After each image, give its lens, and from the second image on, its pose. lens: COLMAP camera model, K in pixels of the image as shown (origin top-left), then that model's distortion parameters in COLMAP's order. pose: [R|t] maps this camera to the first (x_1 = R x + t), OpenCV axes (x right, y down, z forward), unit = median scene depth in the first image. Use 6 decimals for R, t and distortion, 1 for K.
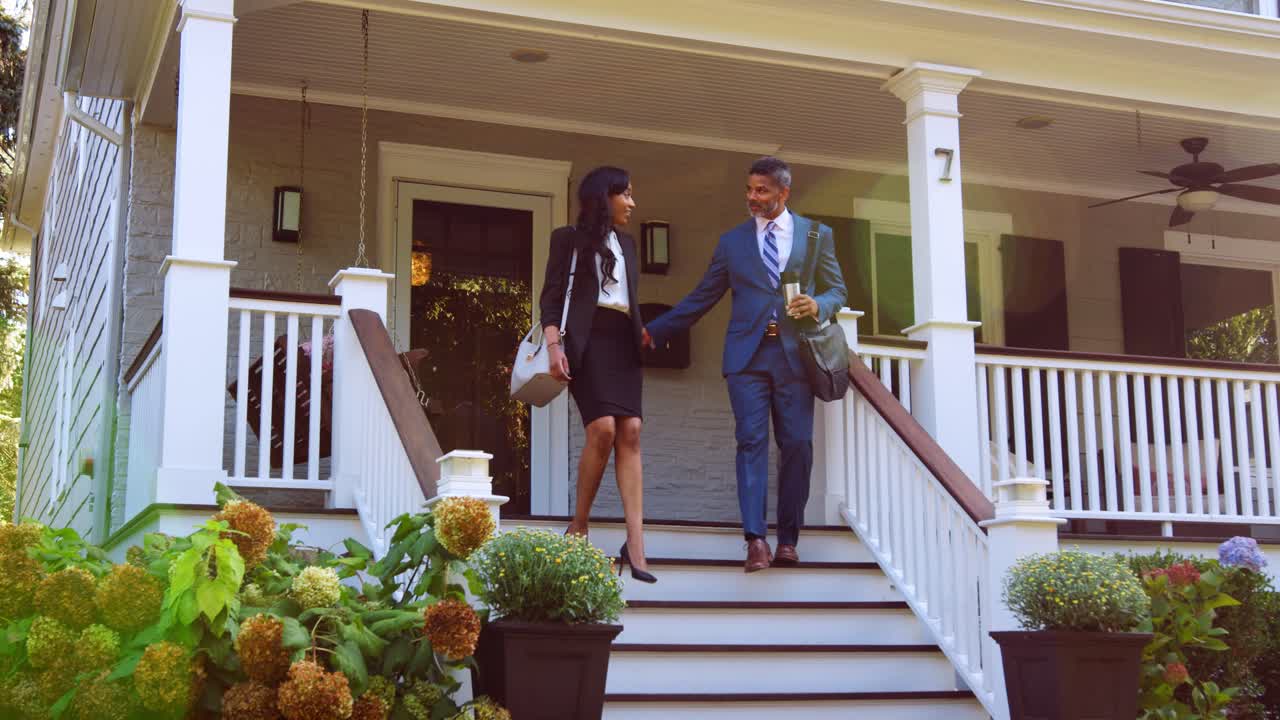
lens RADIAL K [[1761.6, 0, 623.3], [0, 1761.6, 359.5], [0, 0, 1]] dist [0.027199, 0.033172]
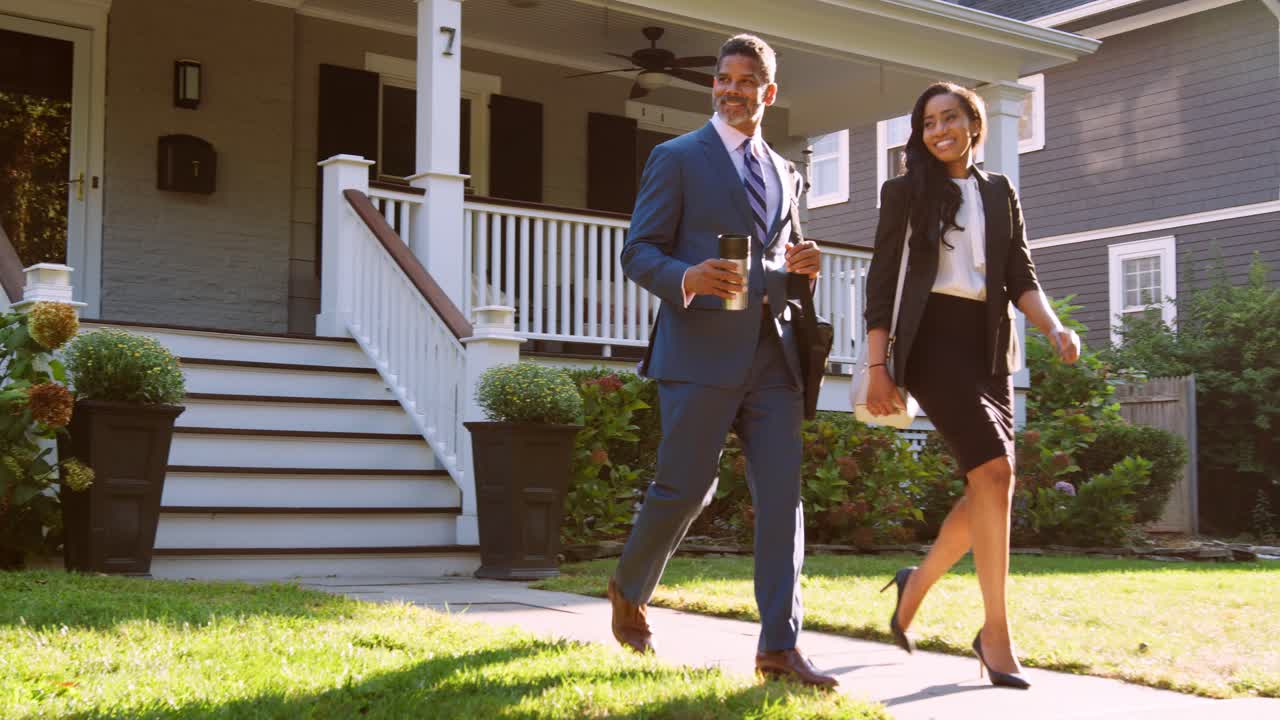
lens RADIAL K [[1761.6, 0, 623.3], [0, 1761.6, 359.5], [0, 0, 1]] dist [0.027199, 0.033172]
pose [[0.956567, 0.035487, 0.289343, -0.048703], [-0.065153, 0.993481, 0.093549, -0.017961], [-0.284137, -0.108337, 0.952643, -0.225960]]
